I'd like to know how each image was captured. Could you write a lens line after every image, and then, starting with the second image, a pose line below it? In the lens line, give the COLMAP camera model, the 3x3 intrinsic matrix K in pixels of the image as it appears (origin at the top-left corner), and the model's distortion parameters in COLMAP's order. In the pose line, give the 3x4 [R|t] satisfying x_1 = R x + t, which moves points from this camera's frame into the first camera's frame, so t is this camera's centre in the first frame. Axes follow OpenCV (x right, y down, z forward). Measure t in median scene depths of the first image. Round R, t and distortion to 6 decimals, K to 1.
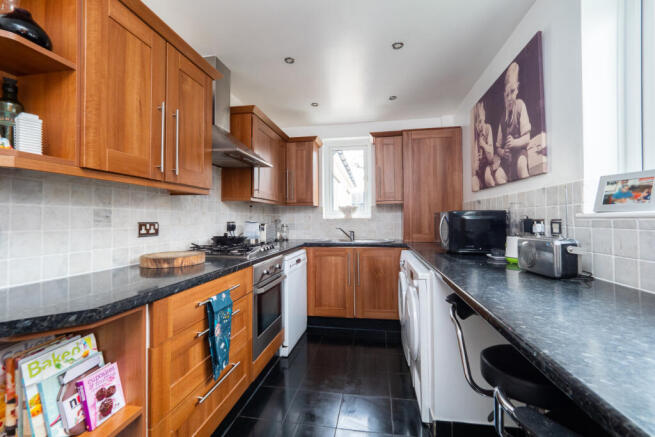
lens RADIAL K [[269.2, 0, 338.6], [0, 269.2, 217.0], [0, 0, 1]] dist [-0.000384, -0.000095]
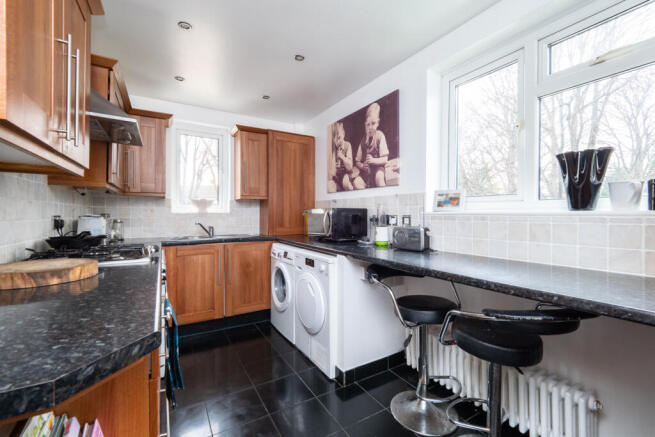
lens RADIAL K [[273.1, 0, 318.8], [0, 273.1, 217.3], [0, 0, 1]] dist [0.000242, -0.000013]
pose [[0.779379, 0.003040, 0.626546, -0.382842], [-0.014187, 0.999817, 0.012797, 0.004832], [-0.626393, -0.018863, 0.779279, 0.053700]]
